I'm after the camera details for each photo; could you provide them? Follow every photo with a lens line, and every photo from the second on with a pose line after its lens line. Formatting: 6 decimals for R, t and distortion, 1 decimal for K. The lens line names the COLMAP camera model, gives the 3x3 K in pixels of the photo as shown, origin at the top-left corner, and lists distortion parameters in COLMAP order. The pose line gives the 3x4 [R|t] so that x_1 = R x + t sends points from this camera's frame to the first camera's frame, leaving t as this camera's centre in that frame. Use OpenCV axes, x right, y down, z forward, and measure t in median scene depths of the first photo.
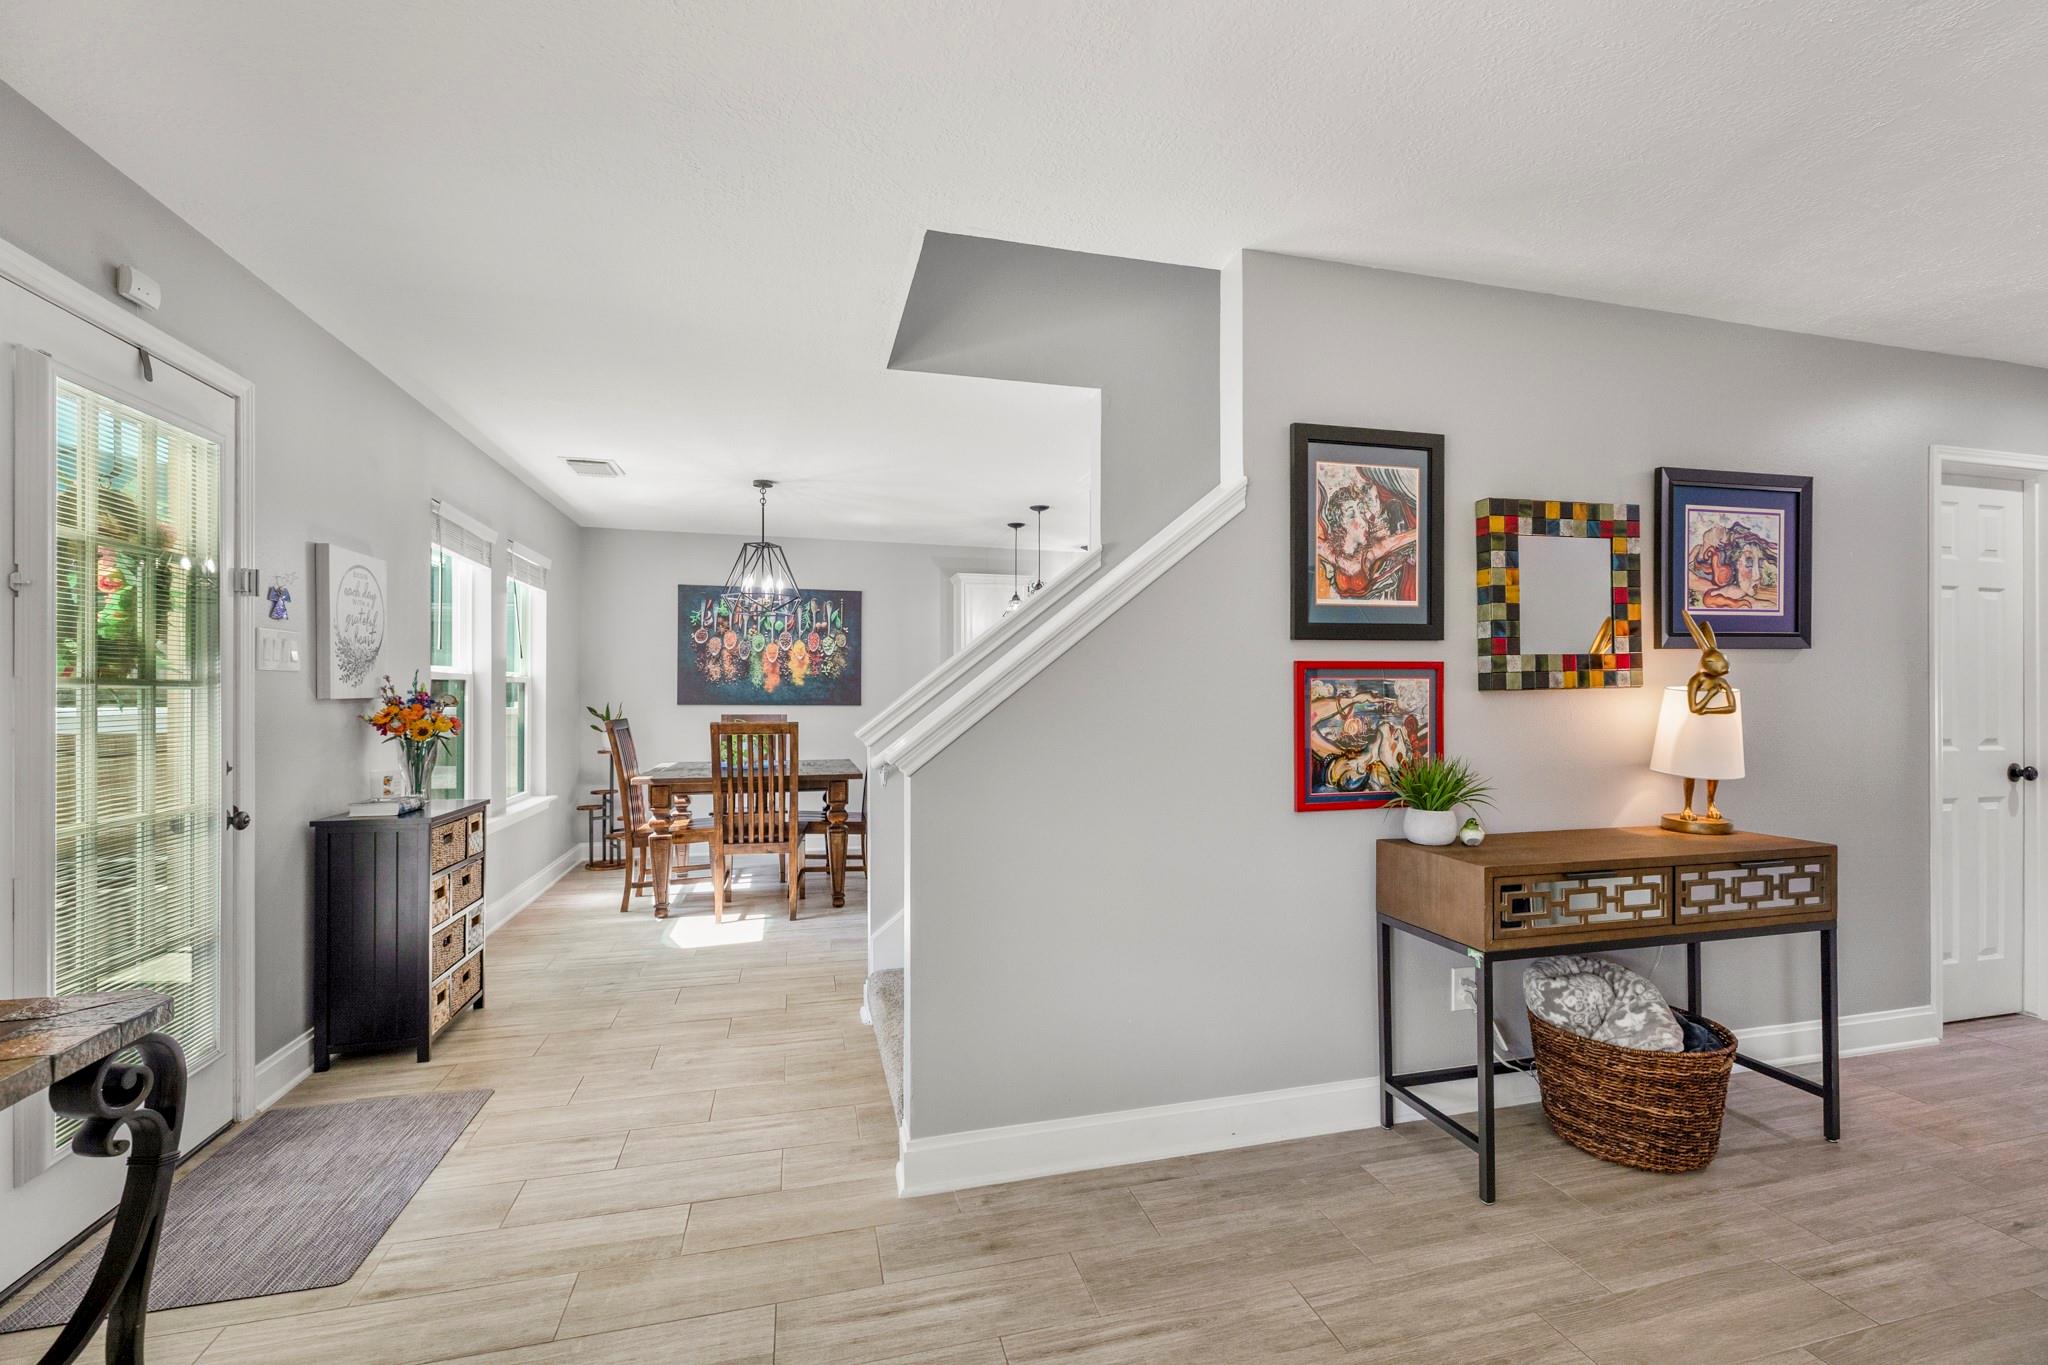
lens RADIAL K [[878.4, 0, 1032.2], [0, 878.4, 691.7], [0, 0, 1]] dist [0.001646, 0.000266]
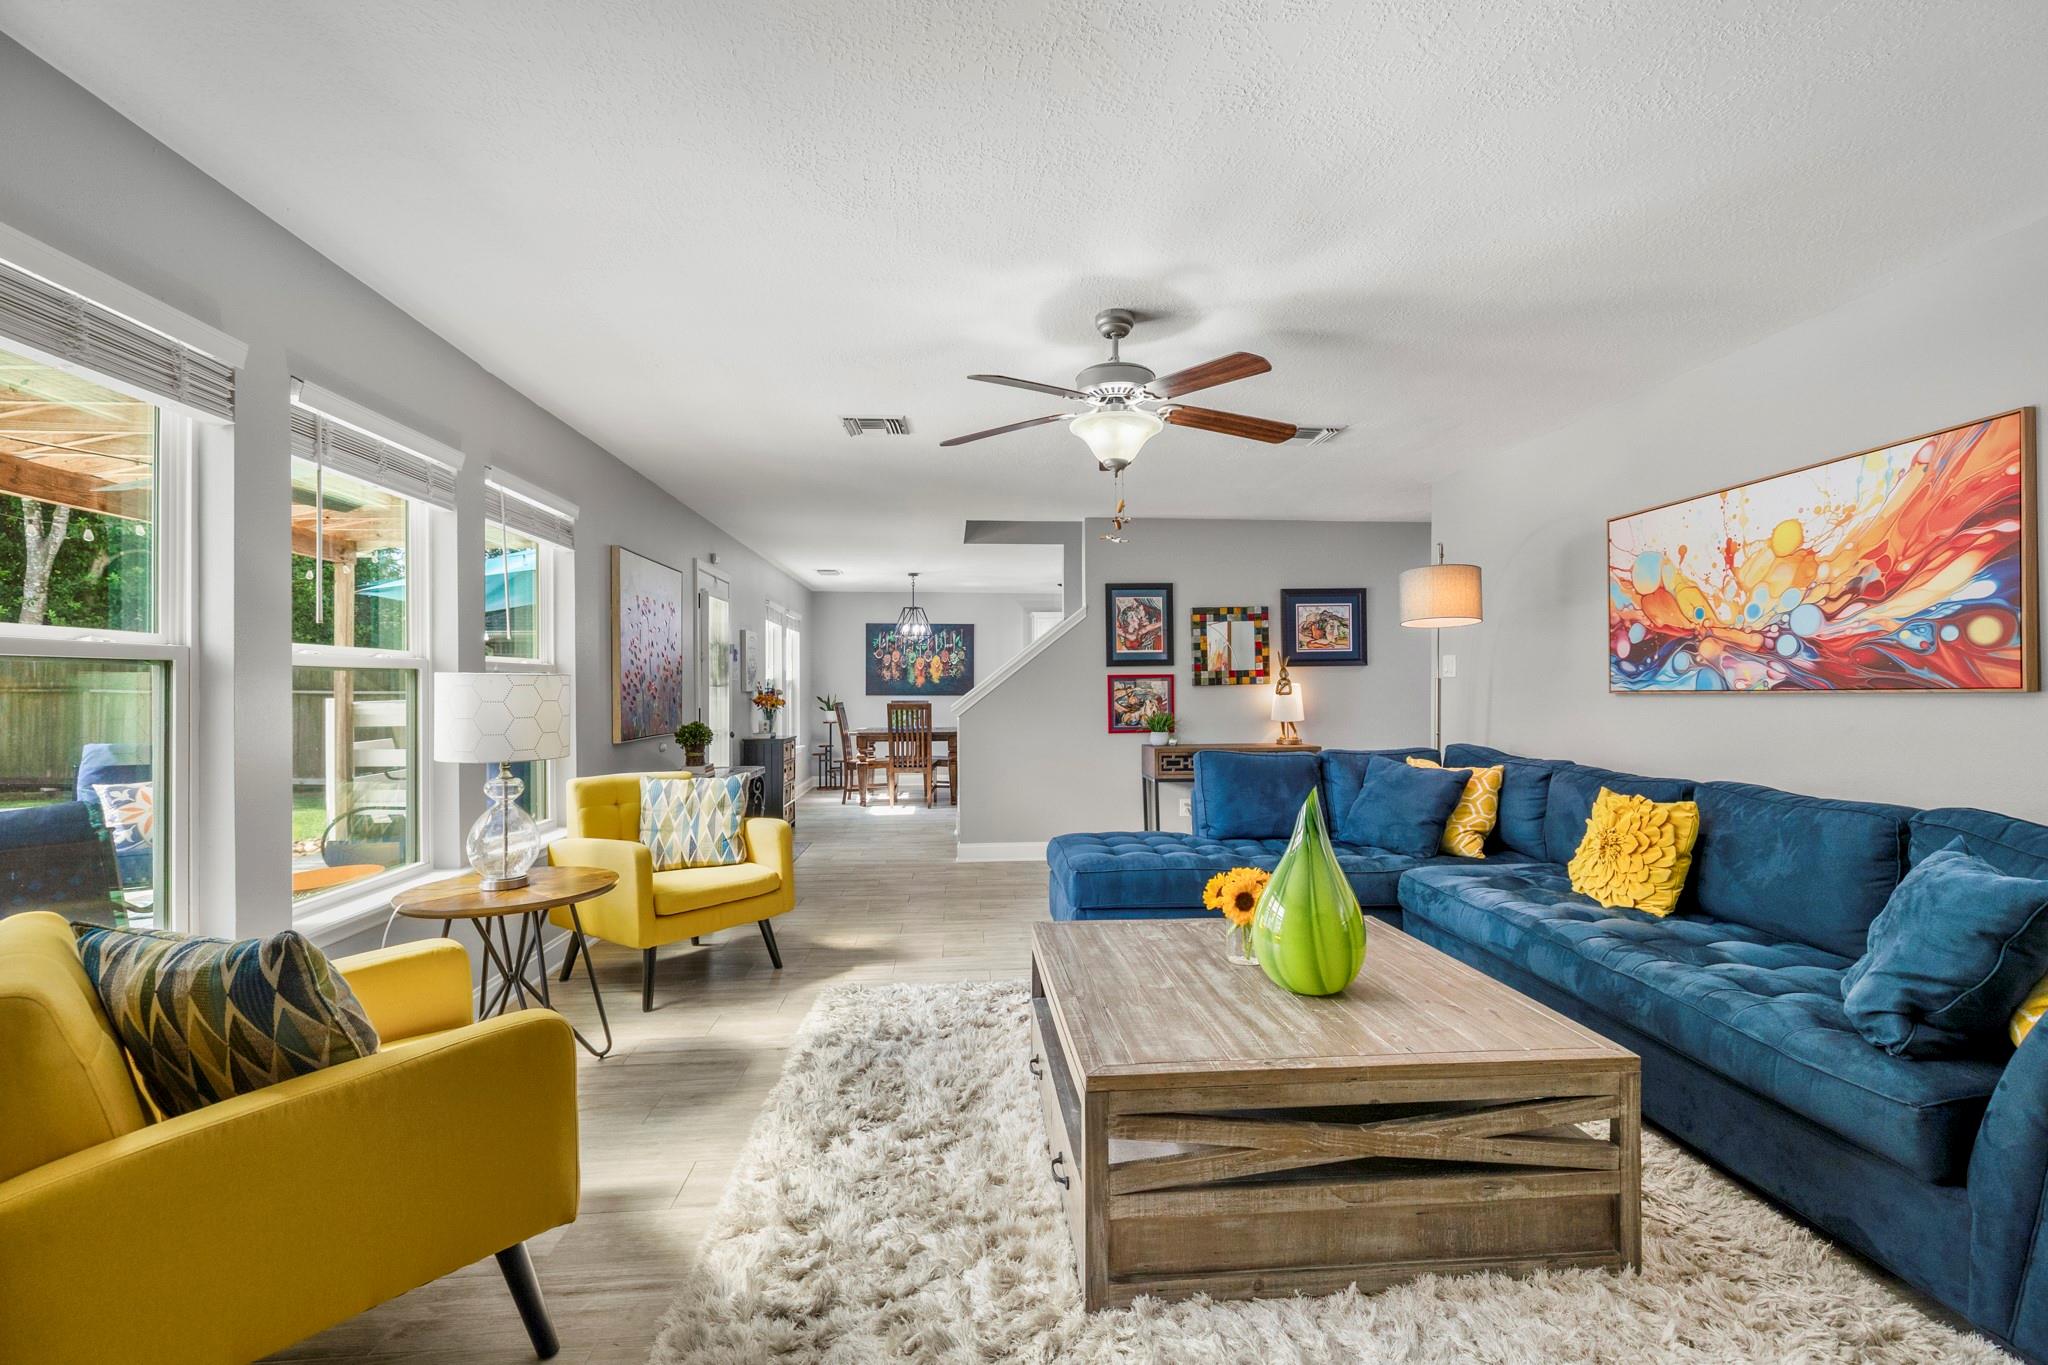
lens RADIAL K [[869.8, 0, 1029.9], [0, 869.8, 680.9], [0, 0, 1]] dist [0.001344, 0.000010]
pose [[0.984707, -0.007009, -0.174080, 0.266989], [0.006246, 0.999968, -0.004934, -0.003193], [0.174109, 0.003771, 0.984719, -0.800395]]
